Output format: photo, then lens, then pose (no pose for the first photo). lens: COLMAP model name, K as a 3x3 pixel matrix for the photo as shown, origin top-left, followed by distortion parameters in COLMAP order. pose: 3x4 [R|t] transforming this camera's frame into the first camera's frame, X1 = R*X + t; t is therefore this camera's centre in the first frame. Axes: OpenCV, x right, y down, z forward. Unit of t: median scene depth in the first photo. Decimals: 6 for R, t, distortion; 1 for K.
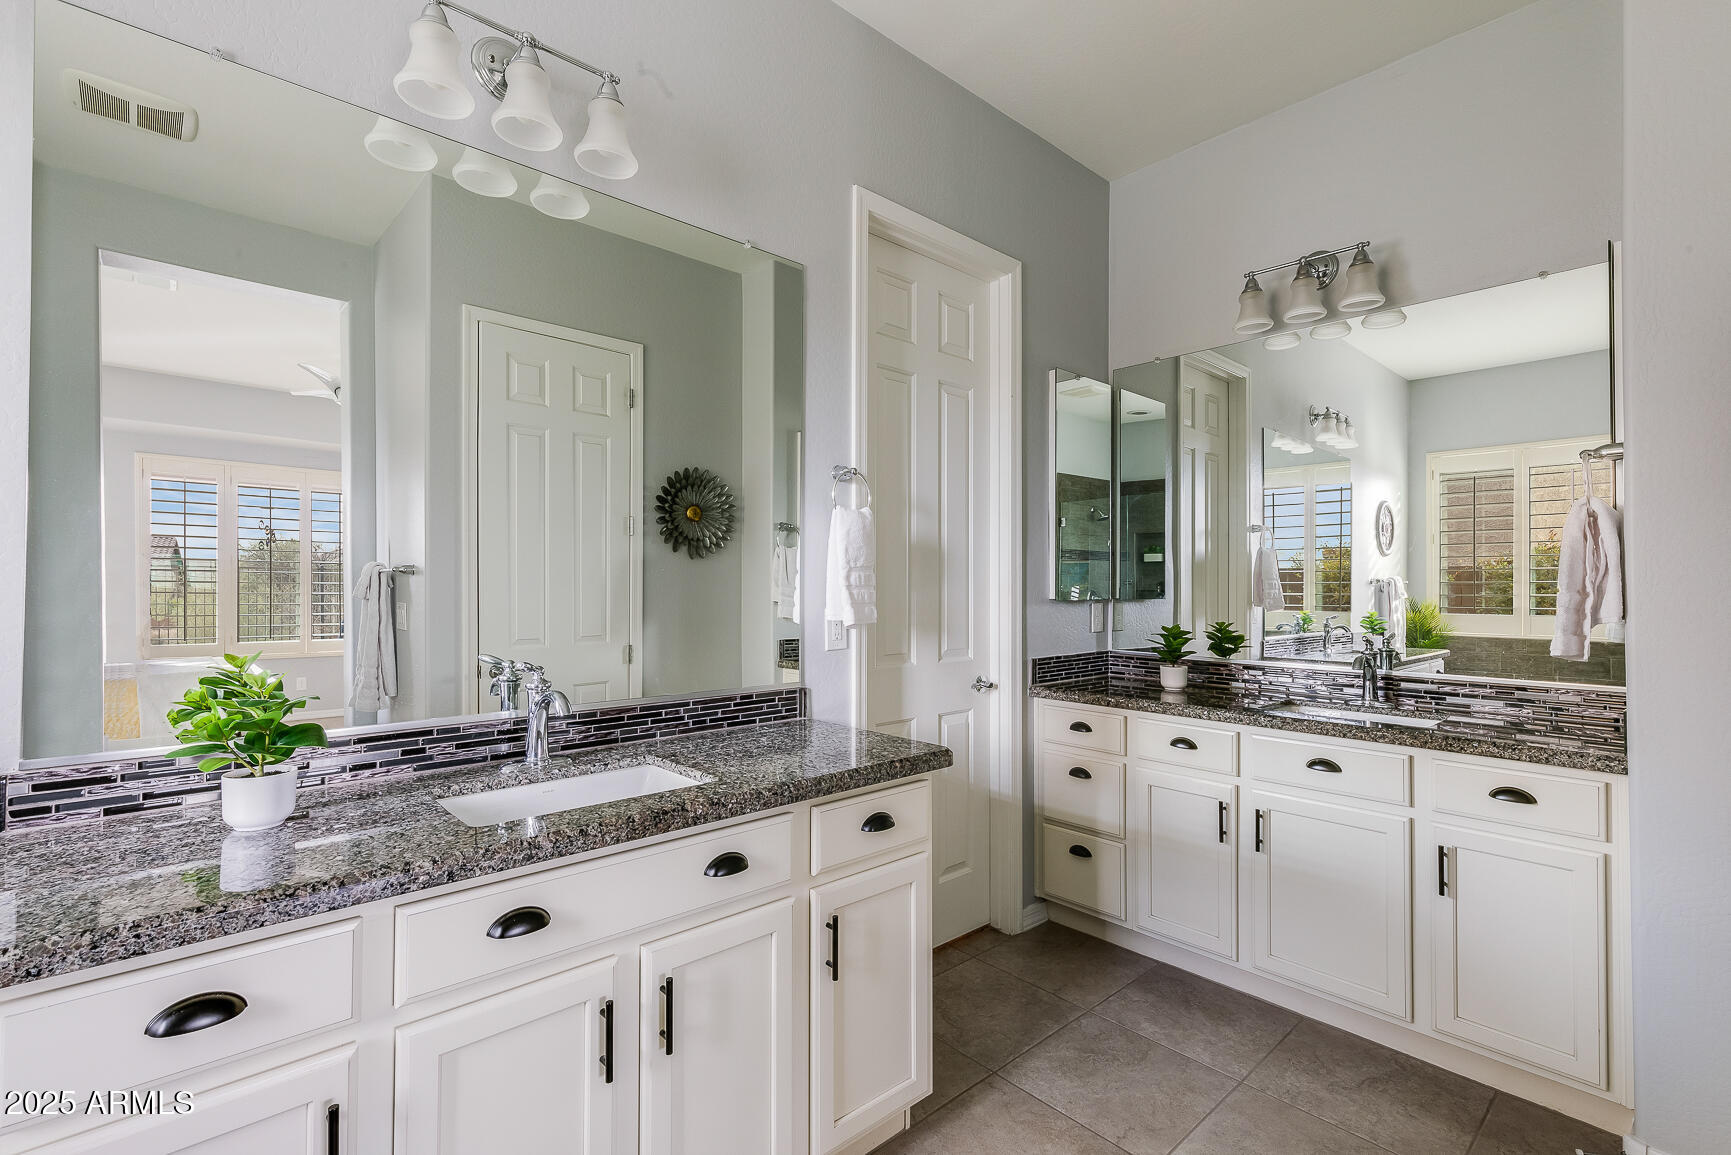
lens RADIAL K [[788.5, 0, 865.5], [0, 788.5, 577.5], [0, 0, 1]] dist [-0.000228, -0.000377]
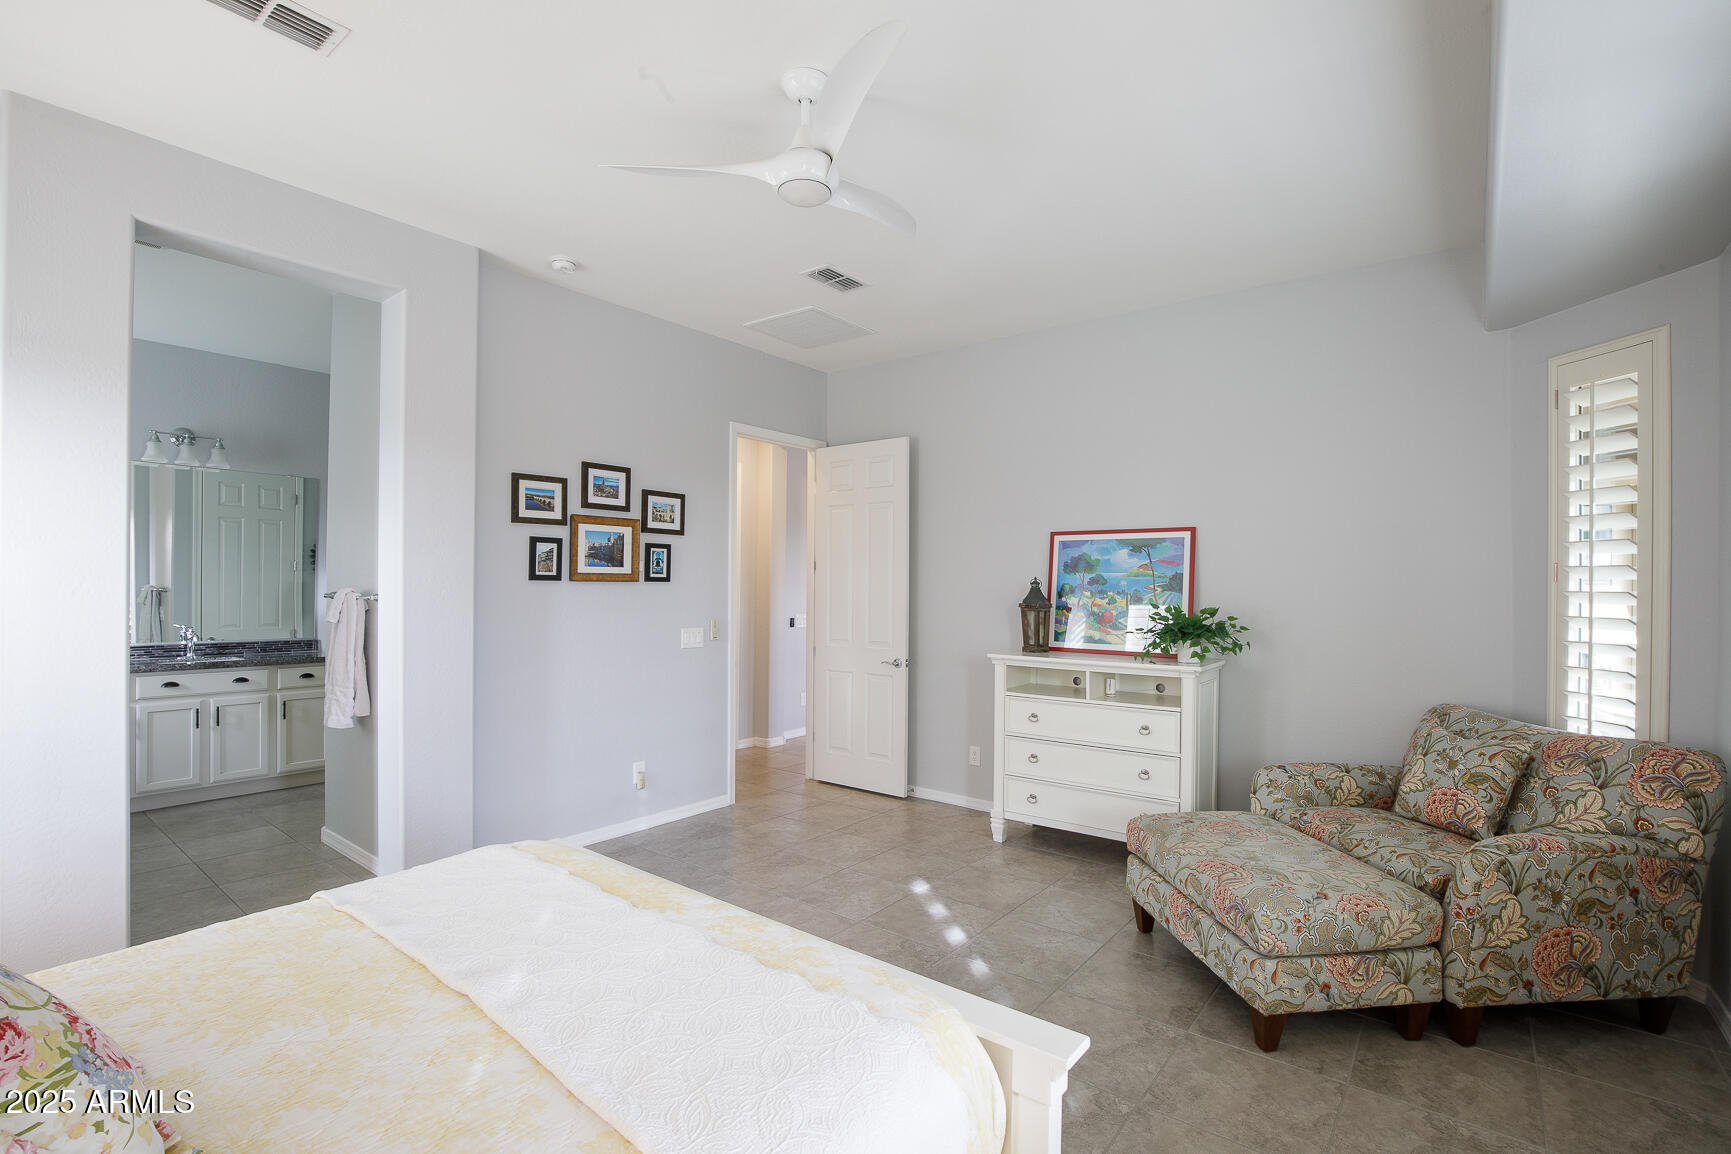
lens RADIAL K [[792.2, 0, 870.8], [0, 792.2, 586.3], [0, 0, 1]] dist [-0.028853, 0.001623]
pose [[0.984713, 0.007516, 0.174025, 1.291009], [-0.007734, 0.999970, 0.000575, -0.055527], [-0.174016, -0.001912, 0.984741, -1.896336]]
